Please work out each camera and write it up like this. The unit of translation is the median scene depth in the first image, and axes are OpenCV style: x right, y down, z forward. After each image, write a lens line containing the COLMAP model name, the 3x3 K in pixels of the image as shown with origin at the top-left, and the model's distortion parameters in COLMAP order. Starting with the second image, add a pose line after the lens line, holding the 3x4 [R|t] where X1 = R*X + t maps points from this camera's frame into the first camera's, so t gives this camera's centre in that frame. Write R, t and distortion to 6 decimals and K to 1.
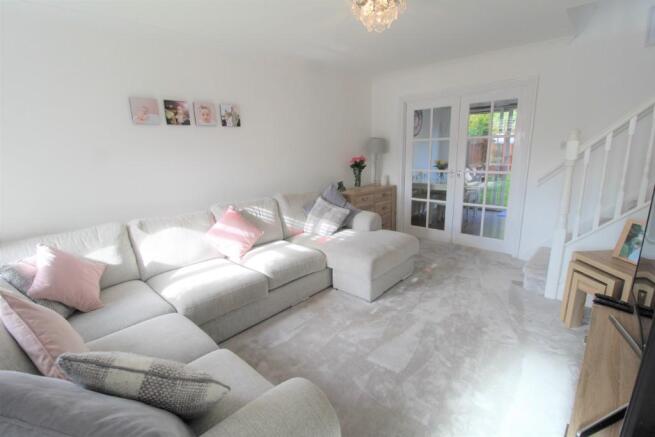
lens RADIAL K [[305.5, 0, 327.8], [0, 305.5, 220.4], [0, 0, 1]] dist [0.001057, -0.014022]
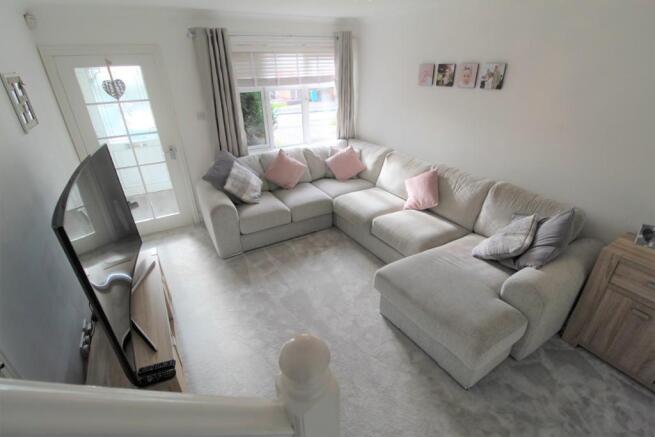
lens RADIAL K [[305.5, 0, 327.8], [0, 305.5, 220.4], [0, 0, 1]] dist [0.001057, -0.014022]
pose [[-0.289830, 0.462245, -0.838050, 0.791207], [-0.203392, 0.825885, 0.525876, -0.388204], [0.935217, 0.322868, -0.145349, 0.871419]]
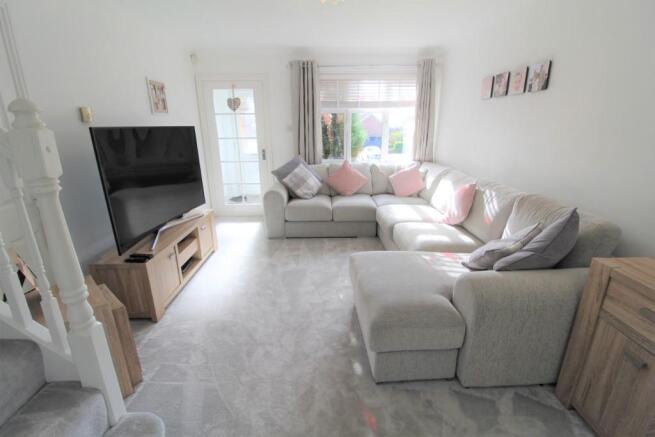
lens RADIAL K [[305.5, 0, 327.8], [0, 305.5, 220.4], [0, 0, 1]] dist [0.001057, -0.014022]
pose [[-0.715112, 0.236685, -0.657720, 0.695909], [-0.143167, 0.871391, 0.469235, -0.330567], [0.684192, 0.429720, -0.589256, 1.323530]]
